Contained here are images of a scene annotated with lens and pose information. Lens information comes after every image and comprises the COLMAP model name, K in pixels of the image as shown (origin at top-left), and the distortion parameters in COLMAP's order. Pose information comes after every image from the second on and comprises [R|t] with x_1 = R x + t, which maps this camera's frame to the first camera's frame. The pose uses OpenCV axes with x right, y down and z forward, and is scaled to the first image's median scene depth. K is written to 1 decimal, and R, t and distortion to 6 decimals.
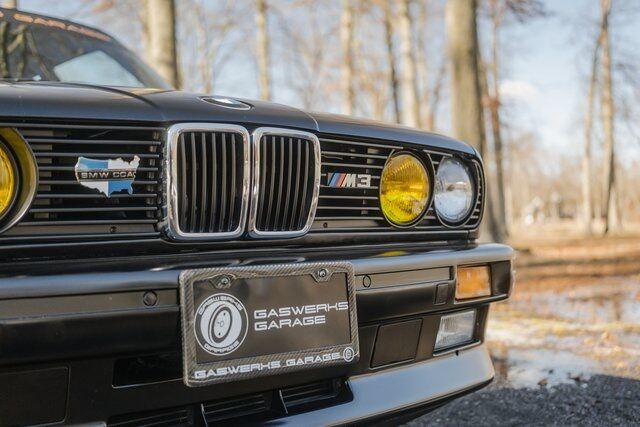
lens RADIAL K [[799.1, 0, 320.0], [0, 799.1, 213.5], [0, 0, 1]] dist [0.015200, -0.002506]
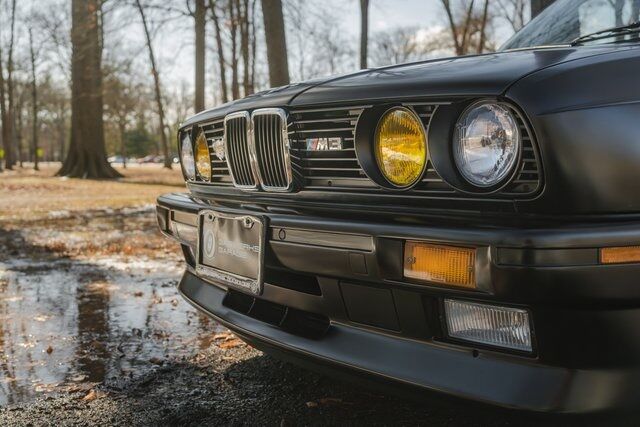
lens RADIAL K [[750.0, 0, 320.0], [0, 750.0, 213.5], [0, 0, 1]] dist [0.006981, -0.010093]
pose [[-0.058332, 0.110218, -0.992194, 1.273553], [0.056924, 0.992637, 0.106920, -0.067627], [0.996673, -0.050243, -0.064177, 1.245671]]
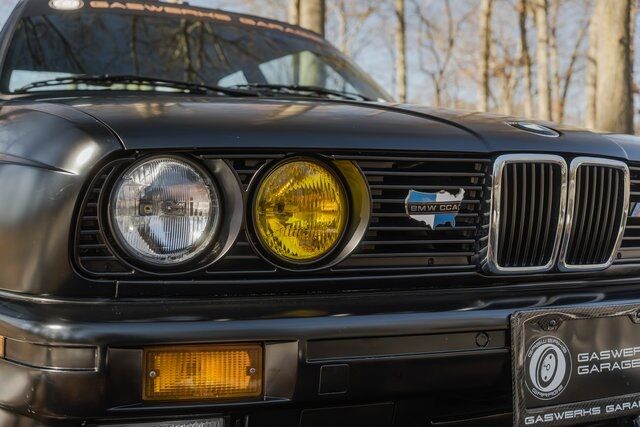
lens RADIAL K [[750.0, 0, 320.0], [0, 750.0, 213.5], [0, 0, 1]] dist [0.006981, -0.010093]
pose [[0.986621, 0.040400, -0.157945, -0.244098], [-0.035252, 0.998756, 0.035259, -0.064618], [0.159173, -0.029220, 0.986818, 0.069501]]
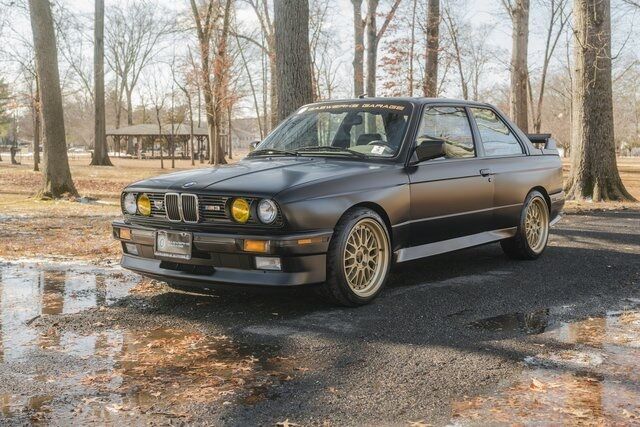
lens RADIAL K [[739.4, 0, 320.0], [0, 739.4, 213.5], [0, 0, 1]] dist [0.004103, 0.005116]
pose [[0.270922, 0.114465, -0.955772, 3.617420], [0.035530, 0.991039, 0.128760, -0.463854], [0.961945, -0.068843, 0.264427, 0.730067]]
